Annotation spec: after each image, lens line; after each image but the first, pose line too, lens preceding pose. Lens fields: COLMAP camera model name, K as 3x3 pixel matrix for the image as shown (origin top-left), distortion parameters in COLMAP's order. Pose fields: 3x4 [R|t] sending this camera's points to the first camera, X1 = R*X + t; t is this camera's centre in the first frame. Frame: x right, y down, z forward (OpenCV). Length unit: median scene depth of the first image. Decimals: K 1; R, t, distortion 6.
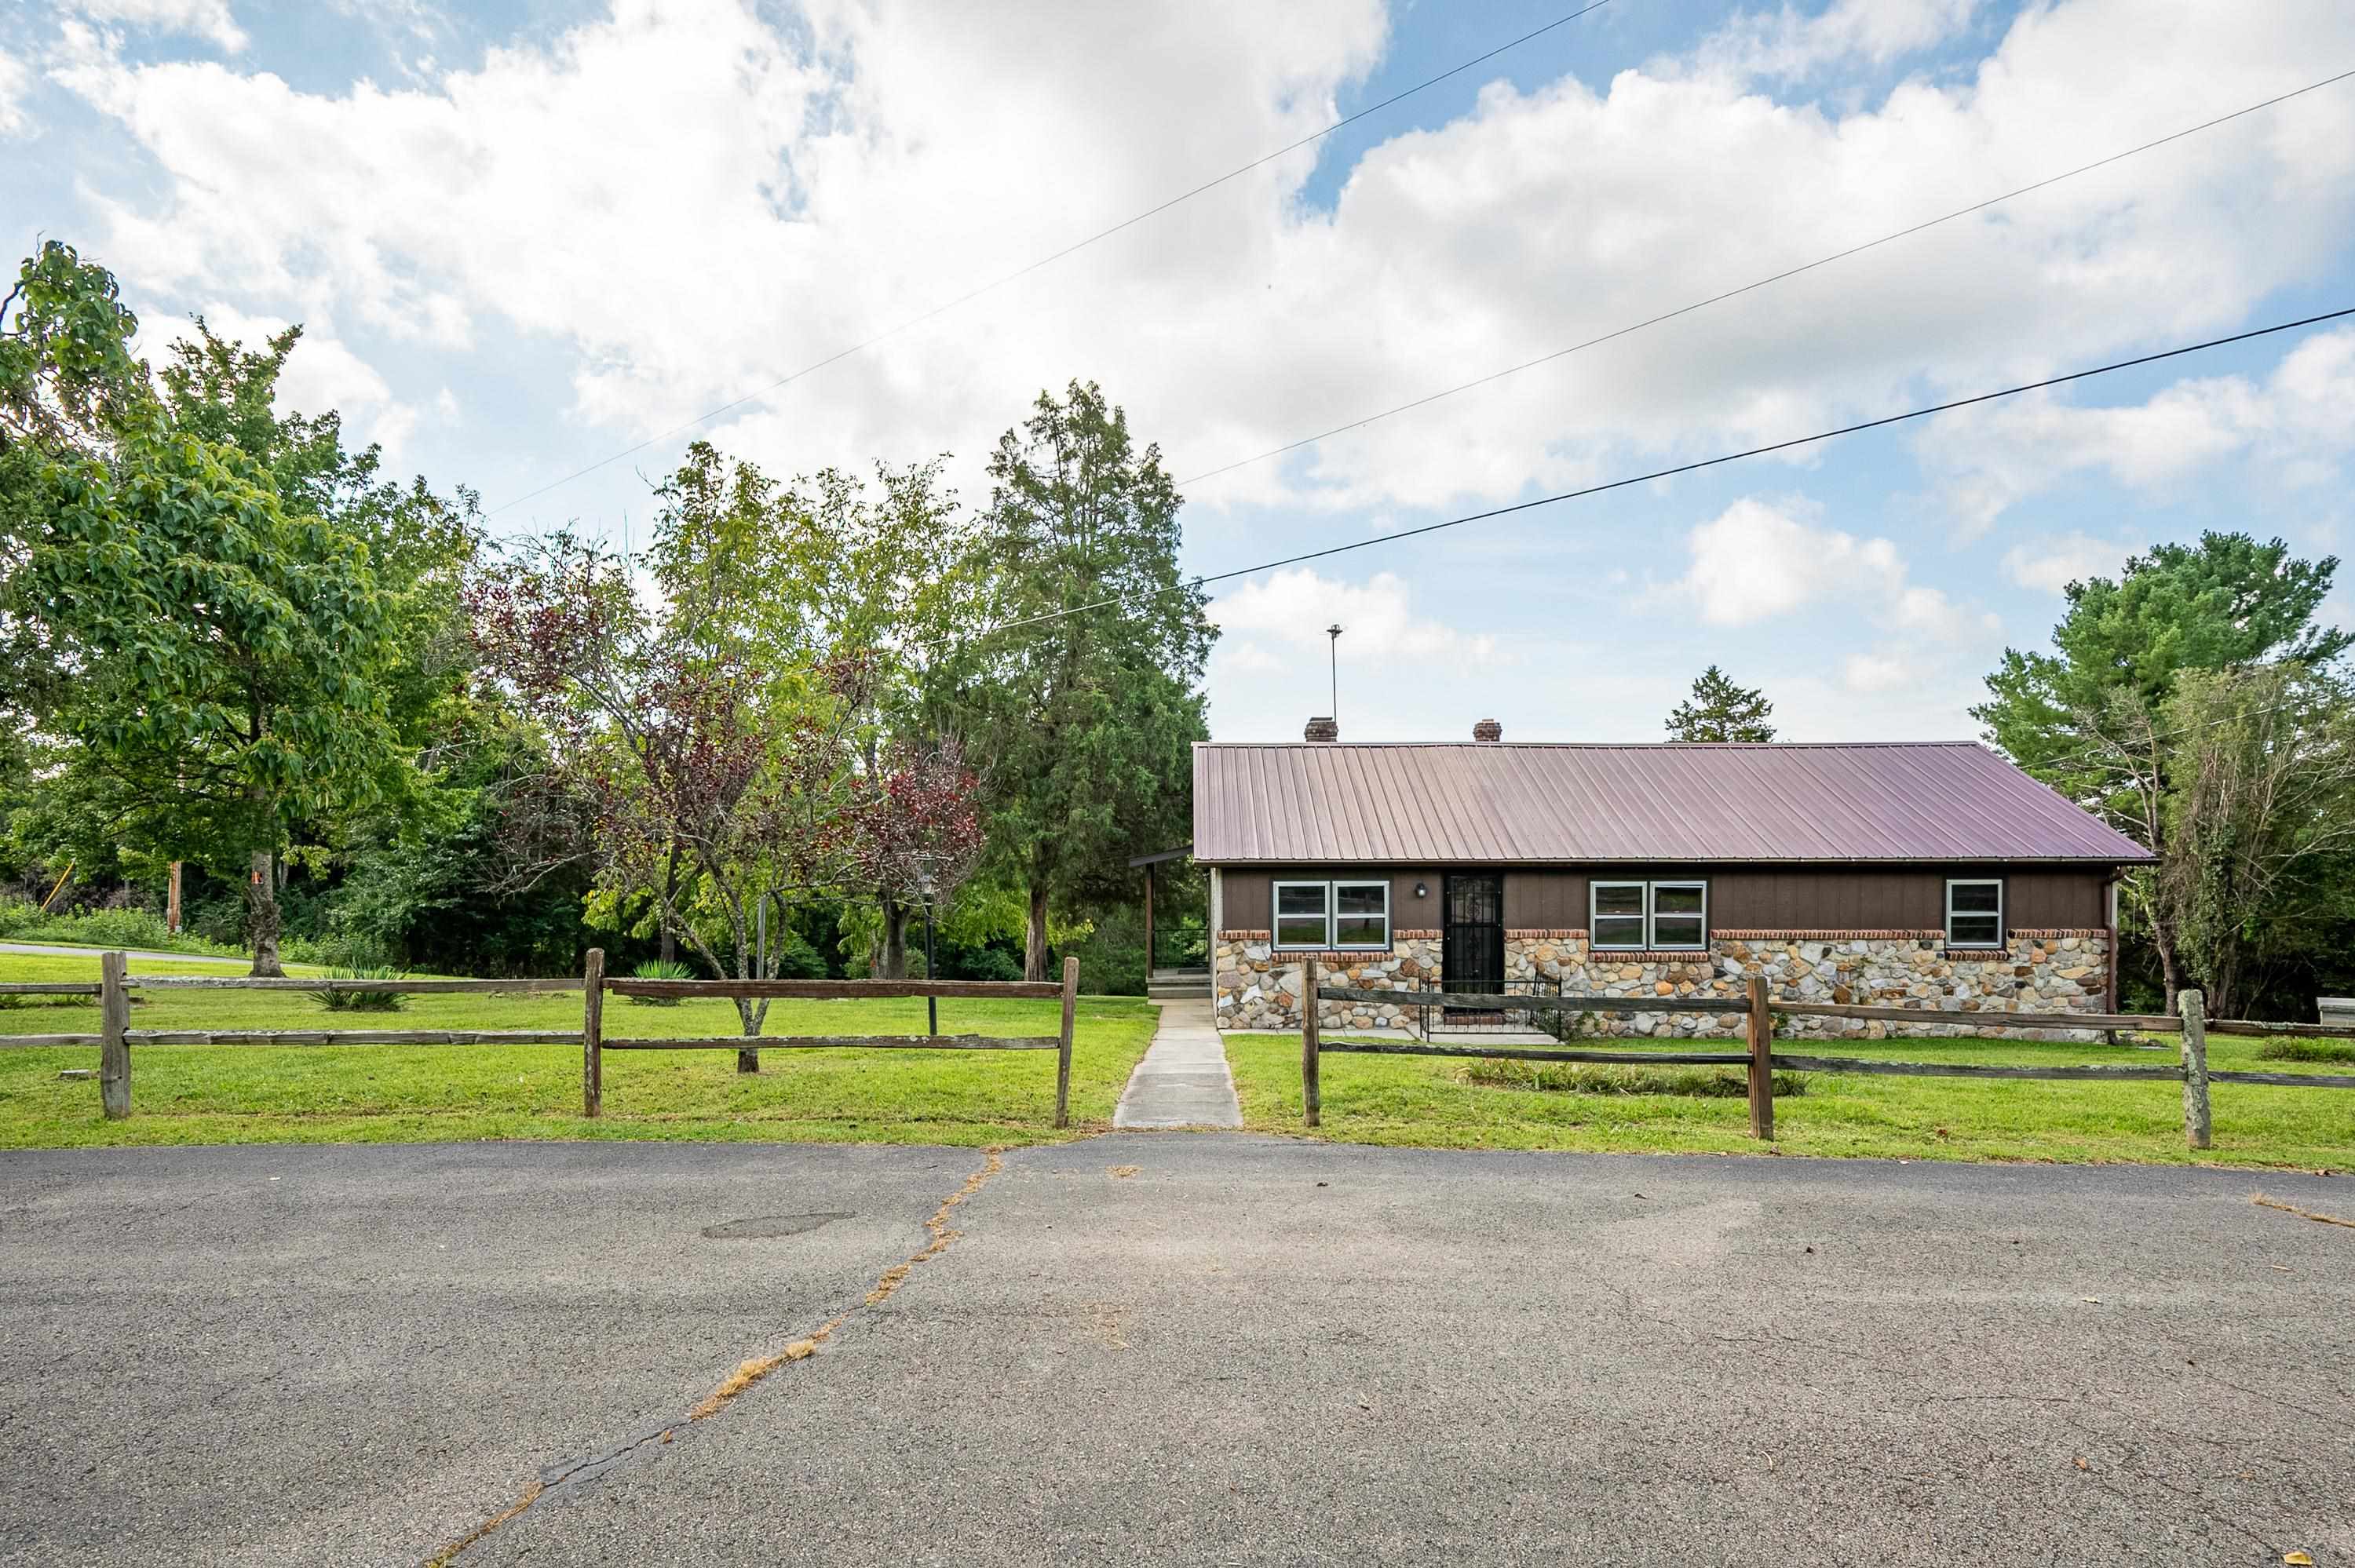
lens RADIAL K [[1375.8, 0, 1139.3], [0, 1375.8, 870.2], [0, 0, 1]] dist [-0.004995, 0.001928]
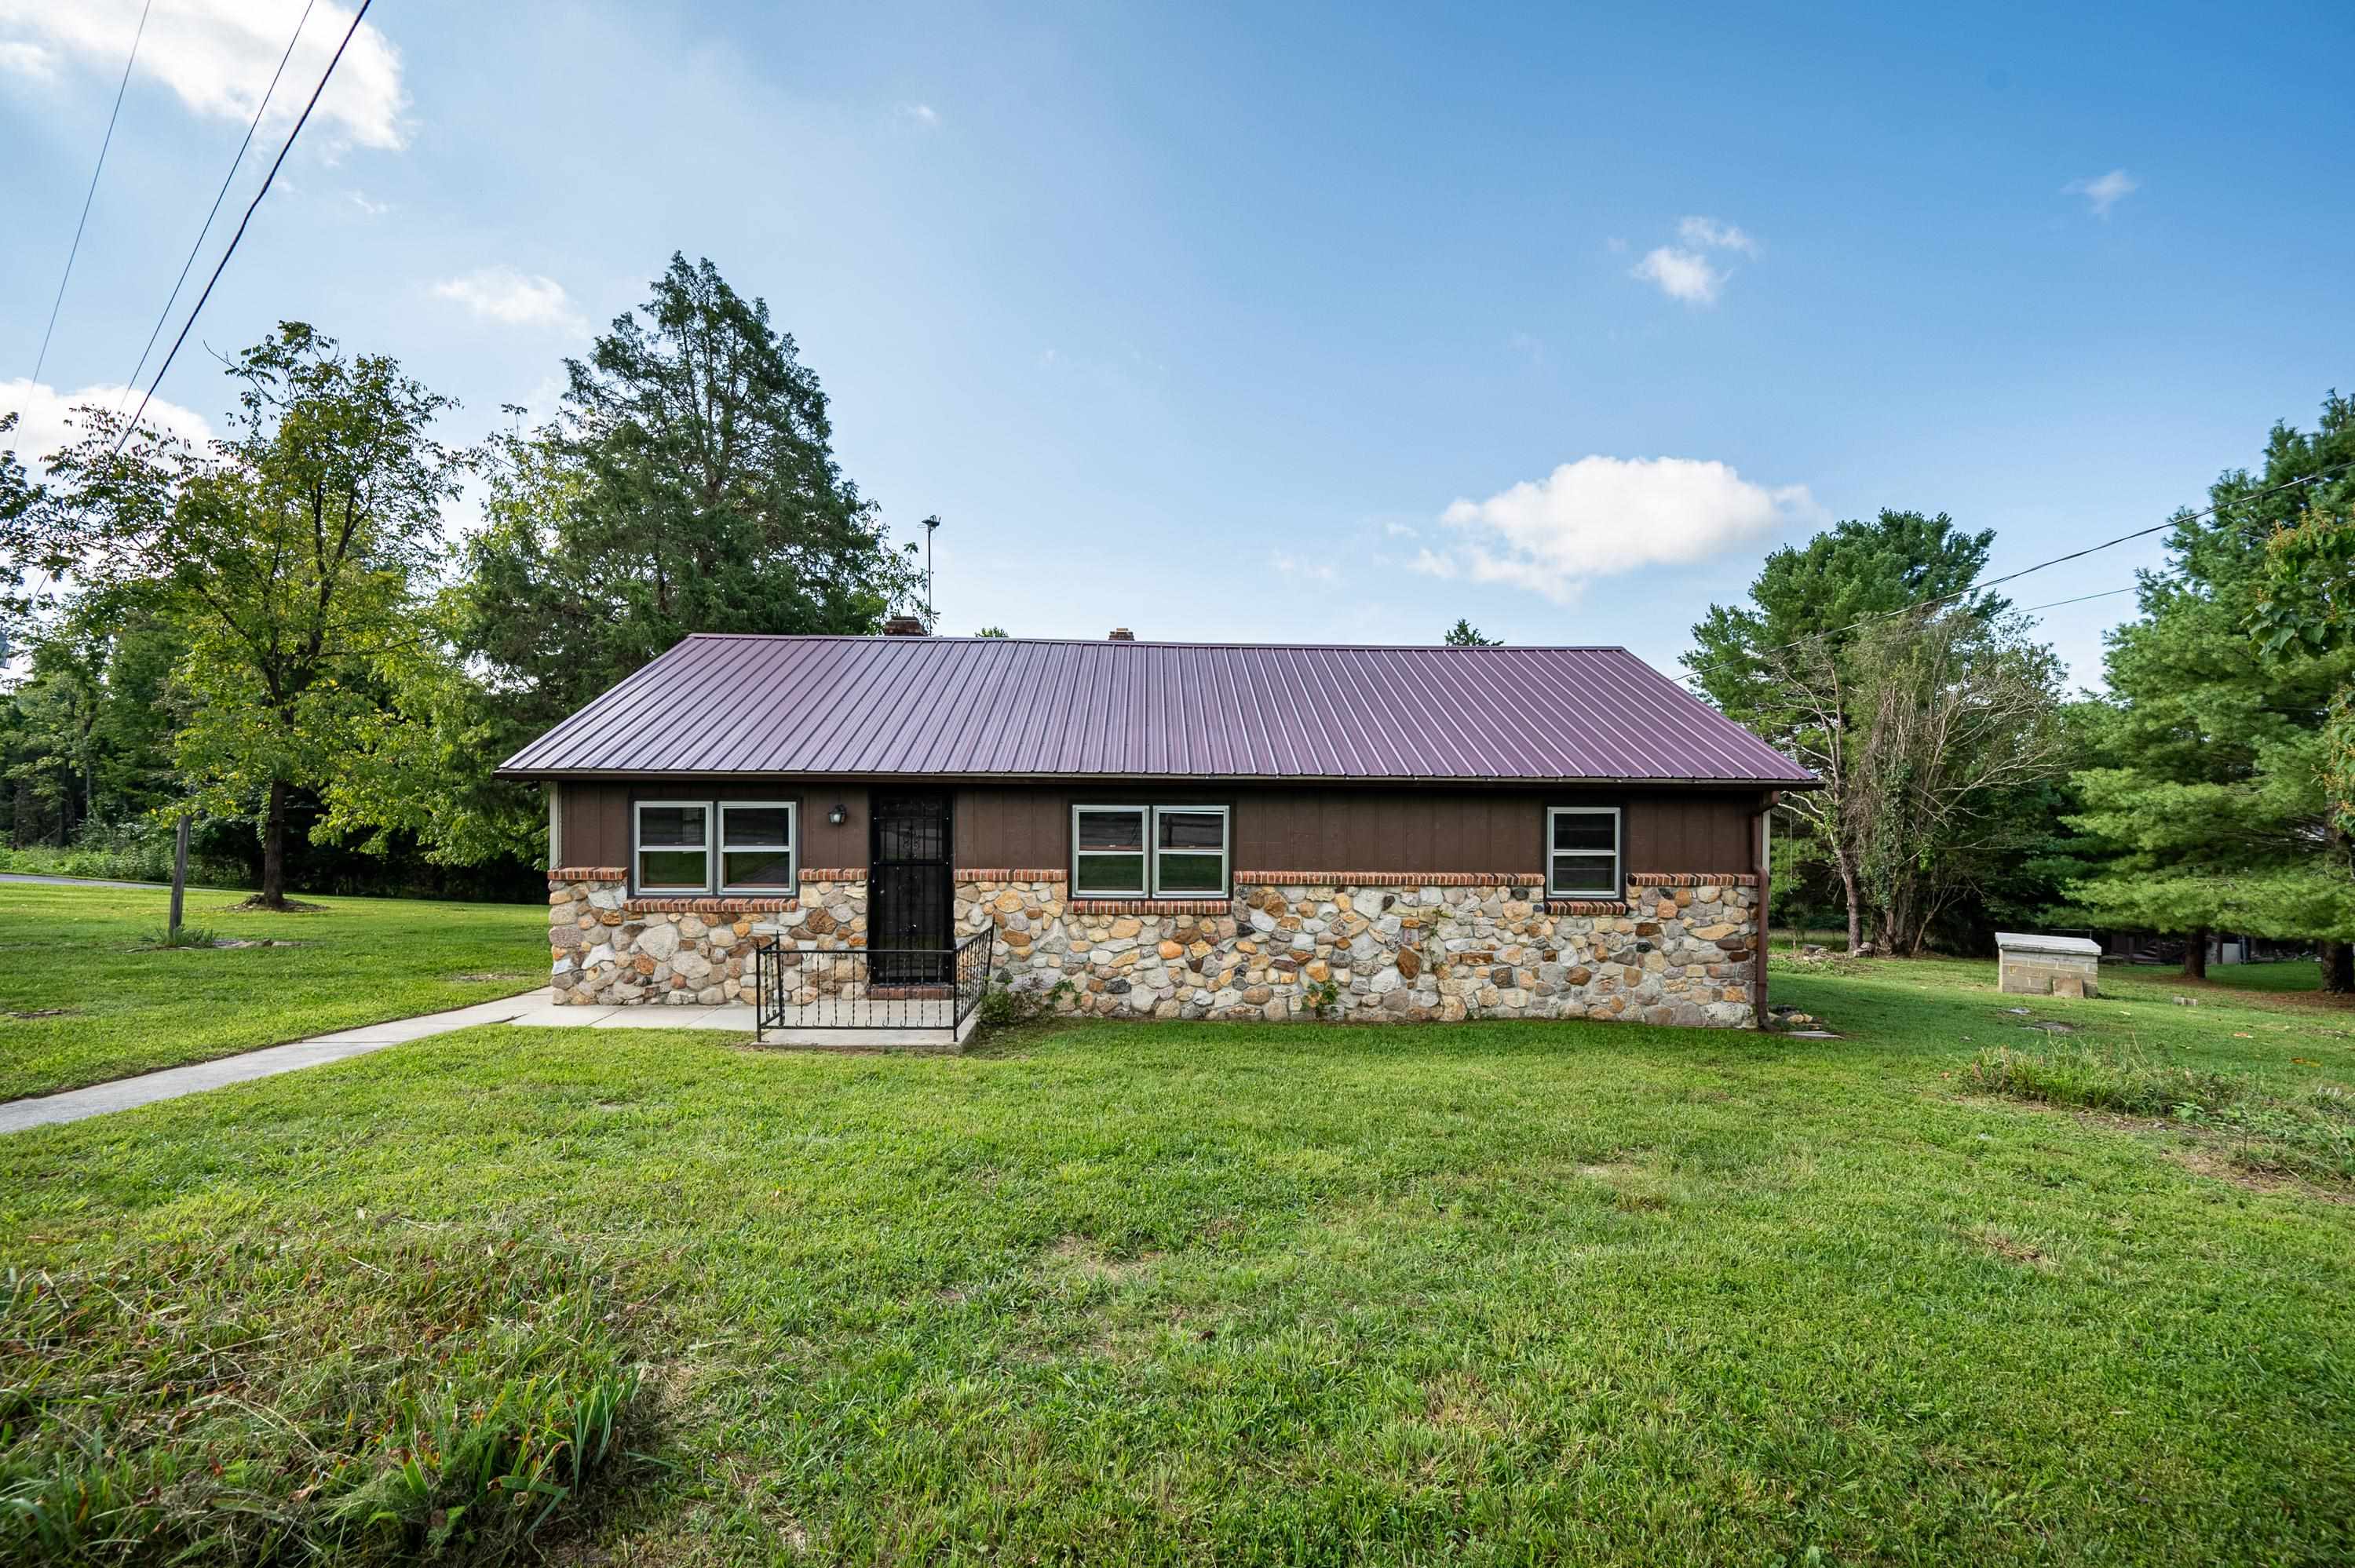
lens RADIAL K [[999.7, 0, 1171.7], [0, 999.7, 776.4], [0, 0, 1]] dist [-0.001167, -0.001132]
pose [[0.999145, 0.010447, 0.040006, 0.359068], [-0.009567, 0.999709, -0.022127, 0.004316], [-0.040225, 0.021726, 0.998954, 0.460292]]
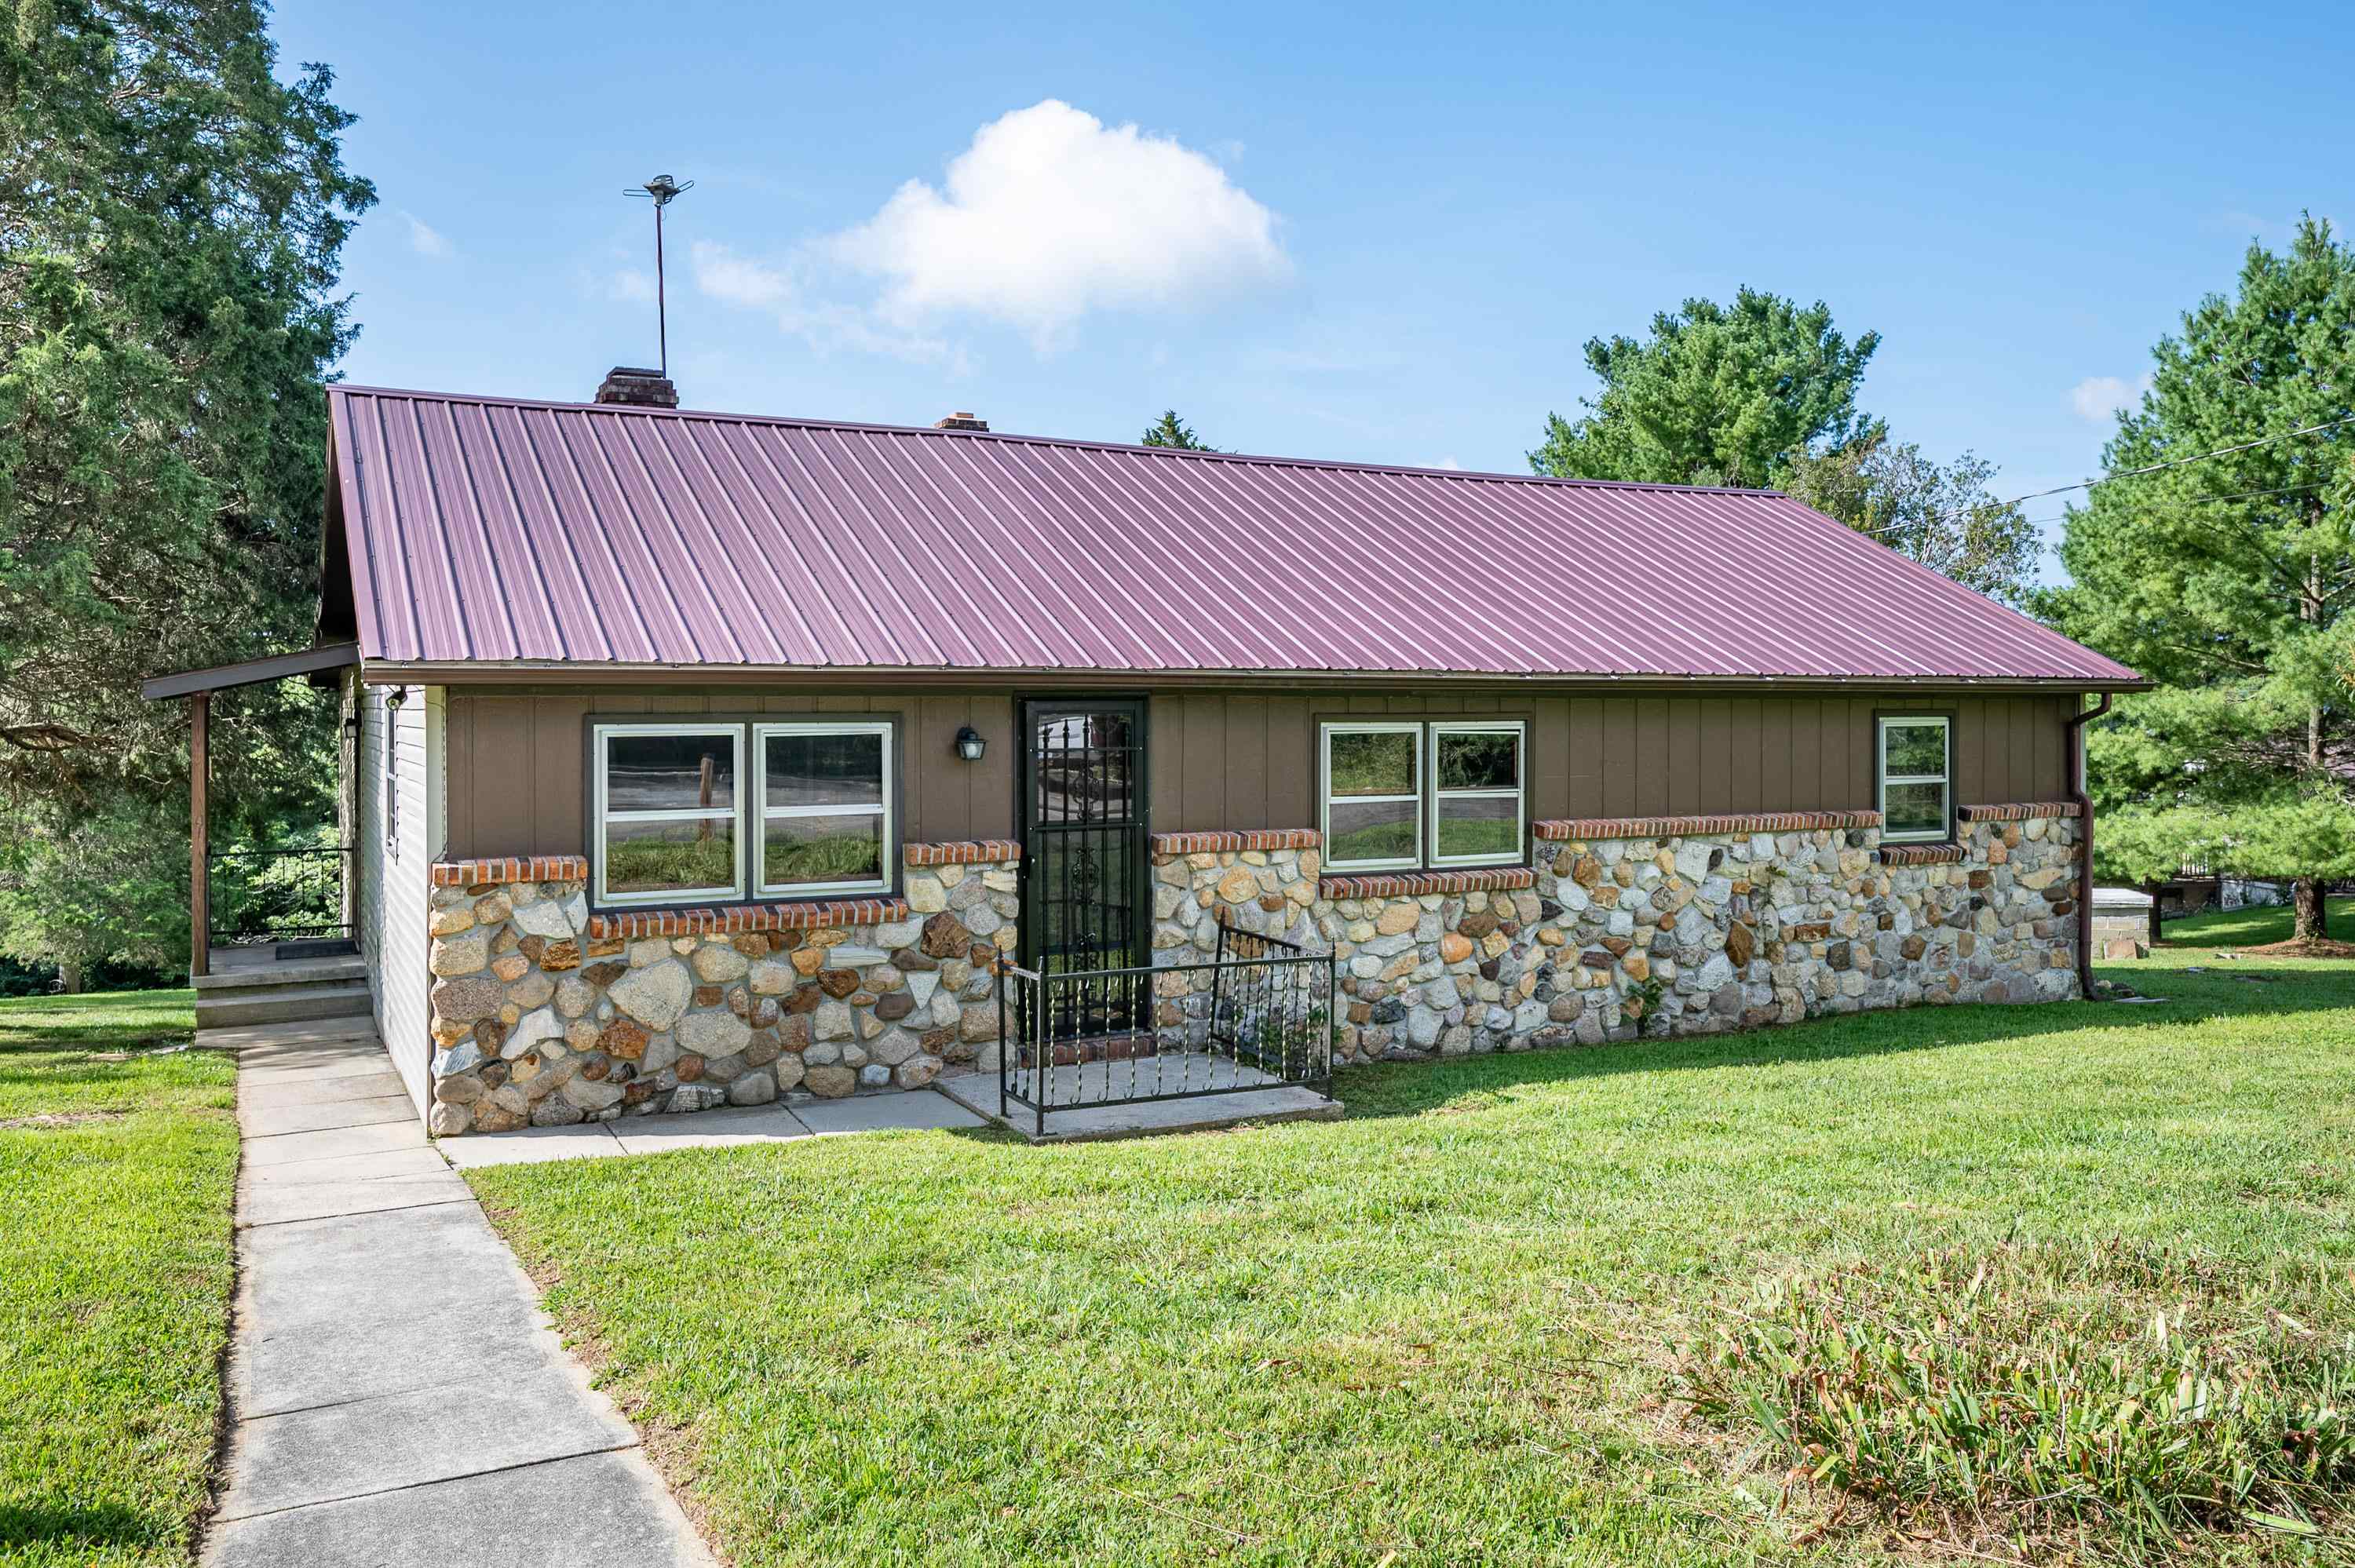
lens RADIAL K [[1940.2, 0, 1272.0], [0, 1940.2, 698.3], [0, 0, 1]] dist [-0.007536, -0.004832]
pose [[0.865403, 0.004119, 0.501059, -0.006641], [0.005761, 0.999818, -0.018170, 0.011784], [-0.501043, 0.018611, 0.865222, 0.453665]]
